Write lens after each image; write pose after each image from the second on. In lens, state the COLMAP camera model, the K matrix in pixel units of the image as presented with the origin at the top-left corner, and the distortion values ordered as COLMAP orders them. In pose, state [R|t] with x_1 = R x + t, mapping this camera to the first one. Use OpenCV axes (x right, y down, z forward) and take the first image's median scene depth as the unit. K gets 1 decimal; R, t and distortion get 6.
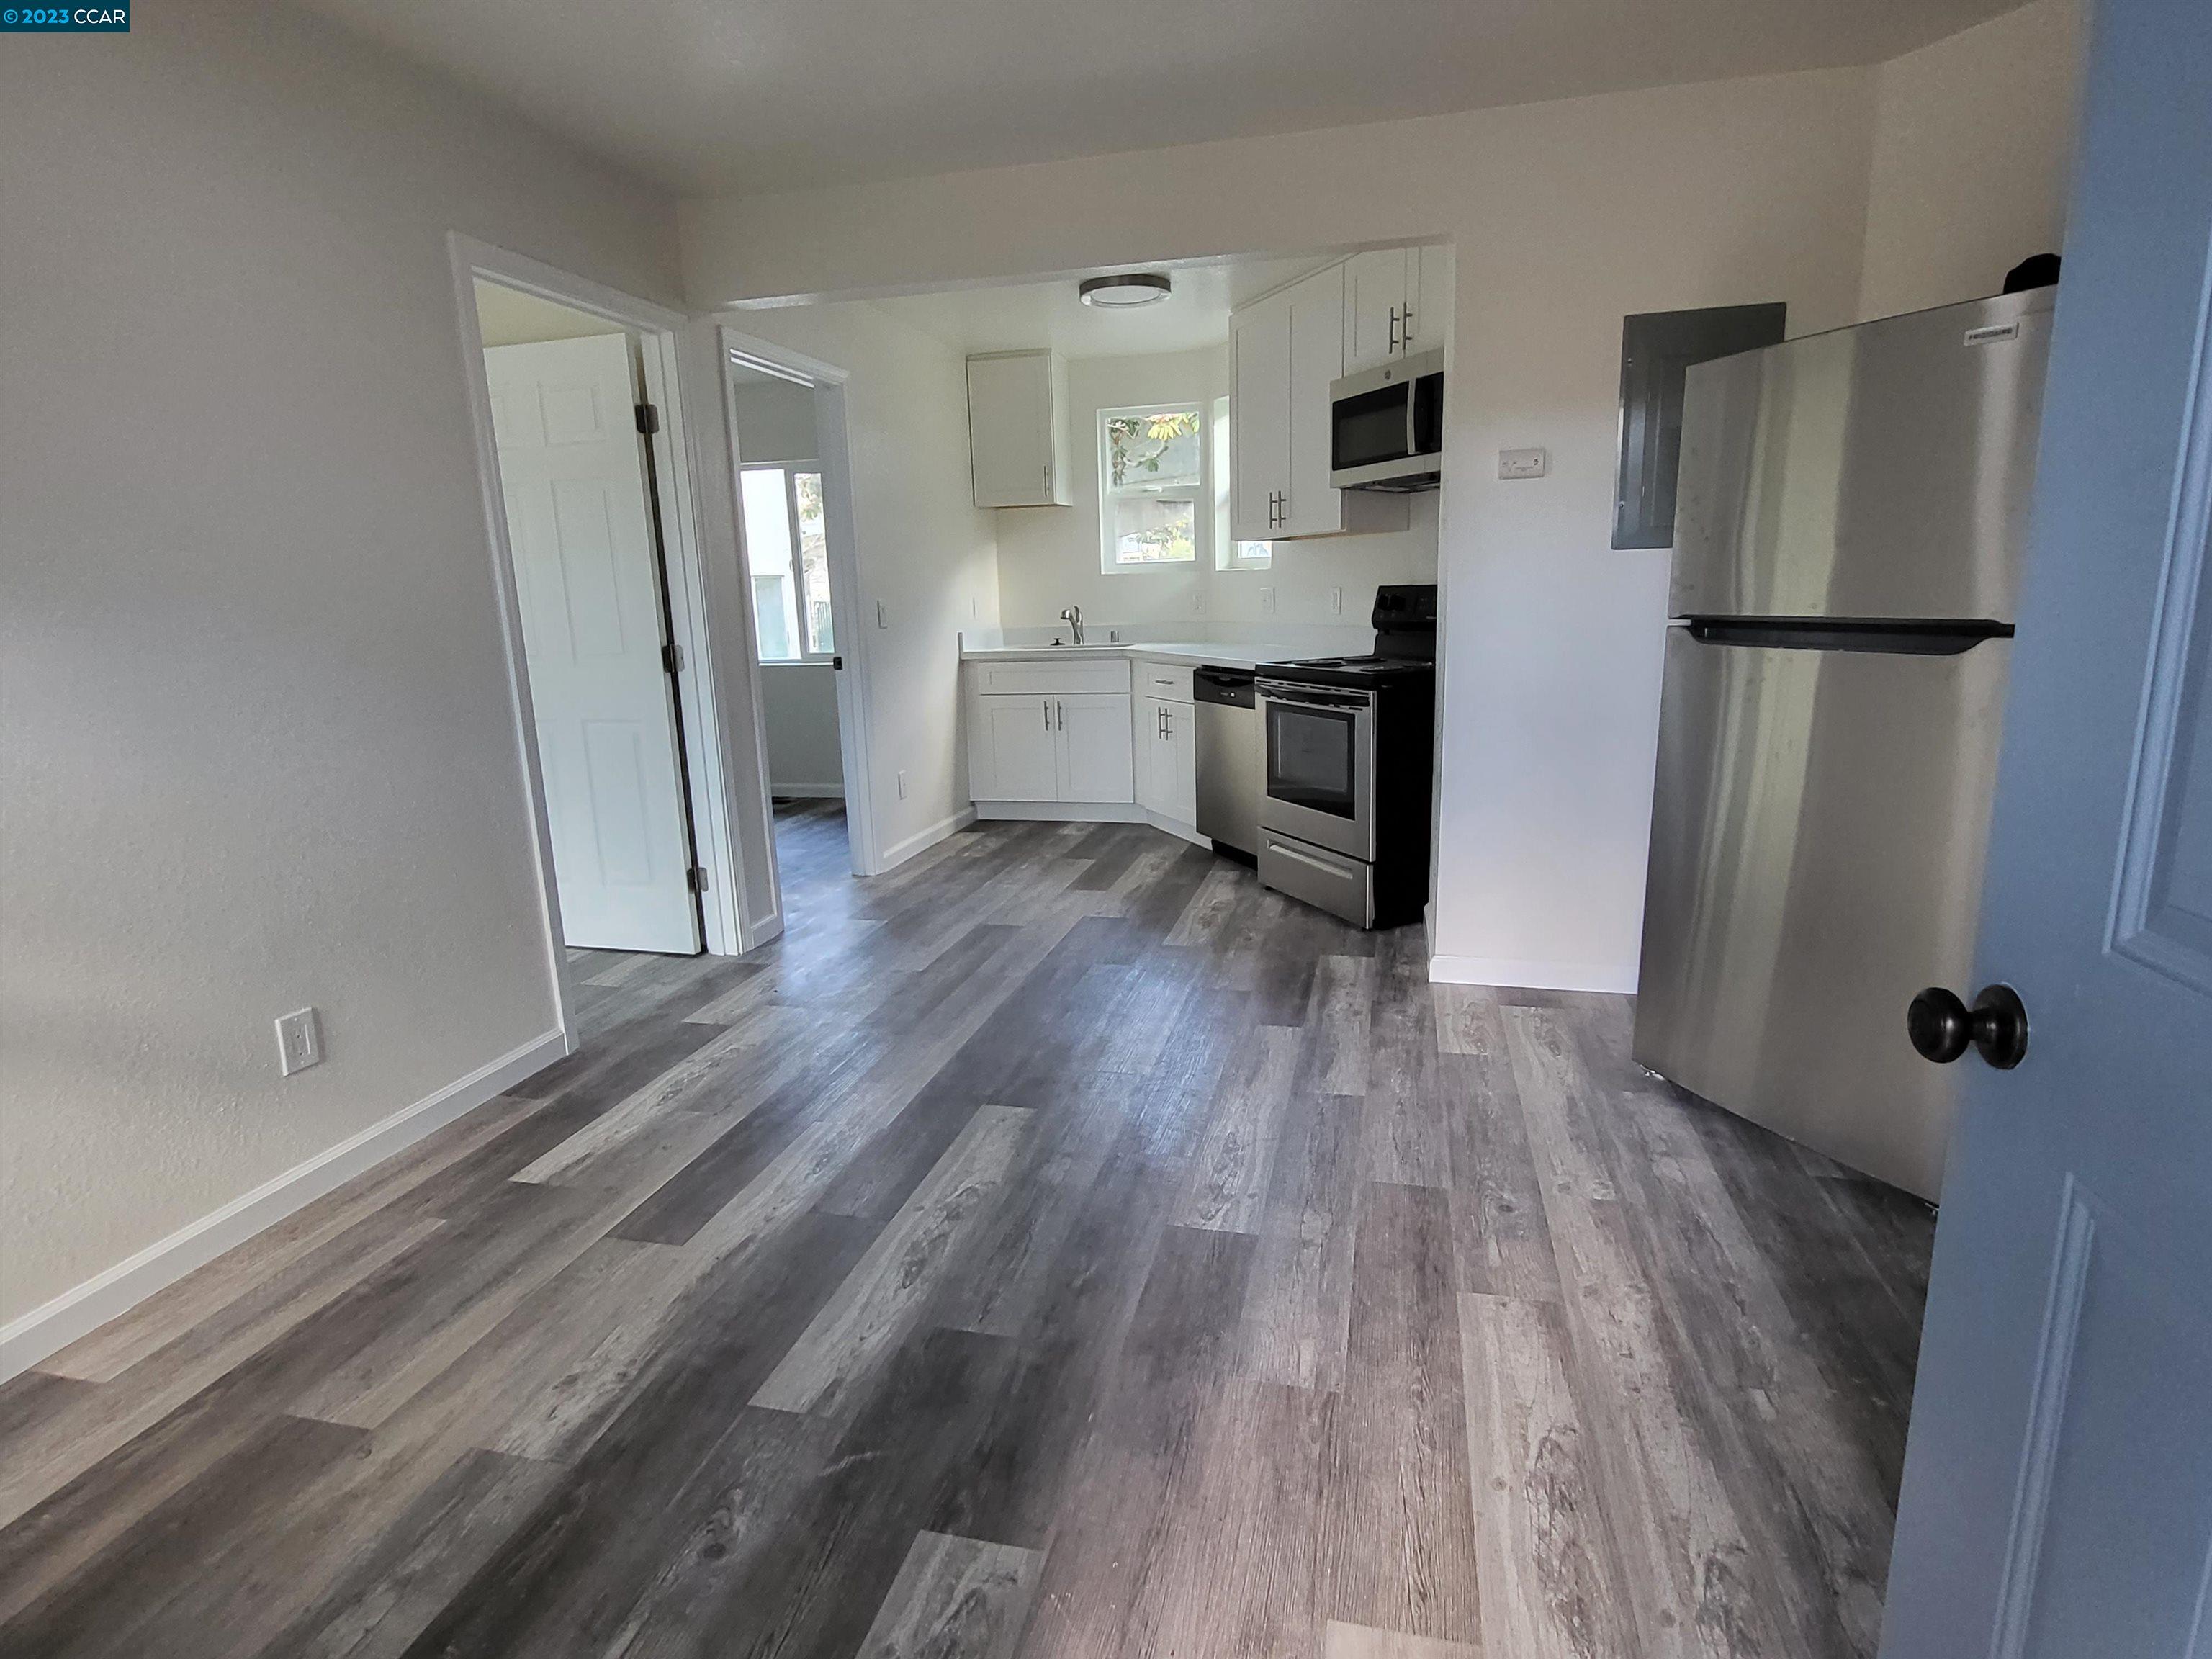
lens RADIAL K [[1184.4, 0, 1113.9], [0, 1184.4, 833.2], [0, 0, 1]] dist [0.006443, -0.000002]
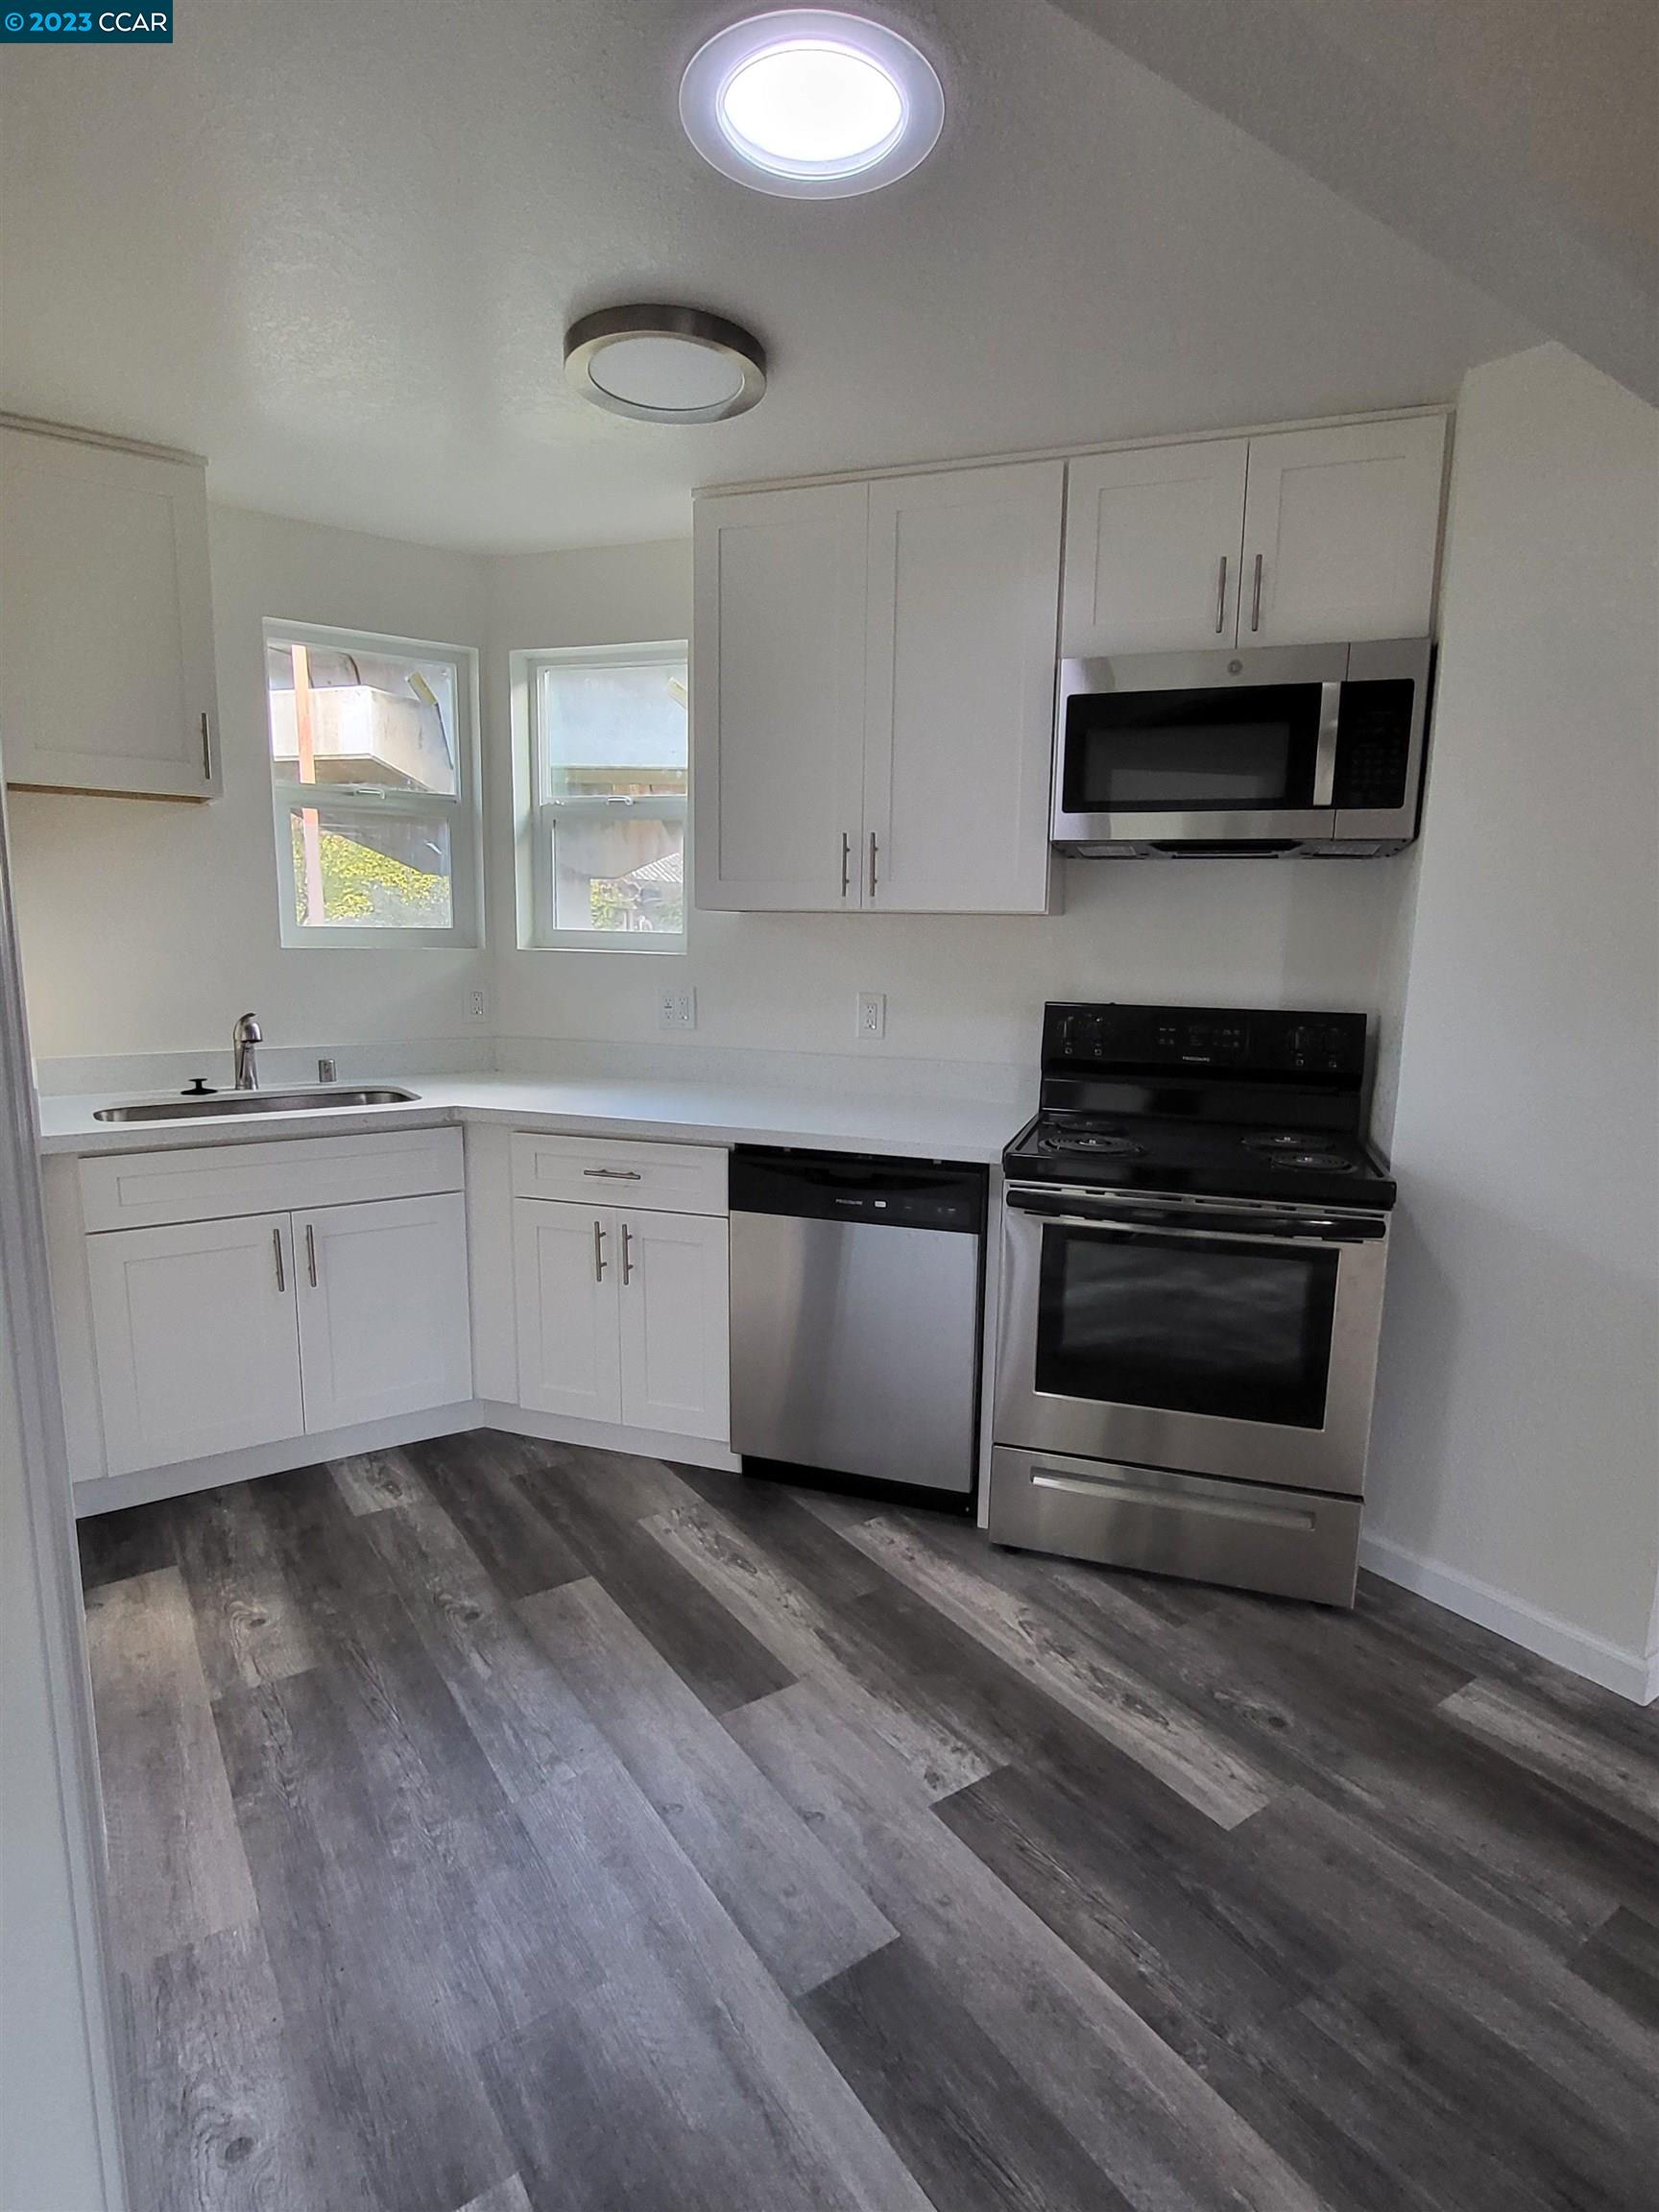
lens RADIAL K [[1184.4, 0, 835.2], [0, 1184.4, 1107.0], [0, 0, 1]] dist [0.006443, -0.000002]
pose [[0.659893, -0.071545, 0.747945, -0.326605], [0.115791, 0.993248, -0.007149, -0.166513], [-0.742384, 0.091323, 0.663722, 0.688417]]
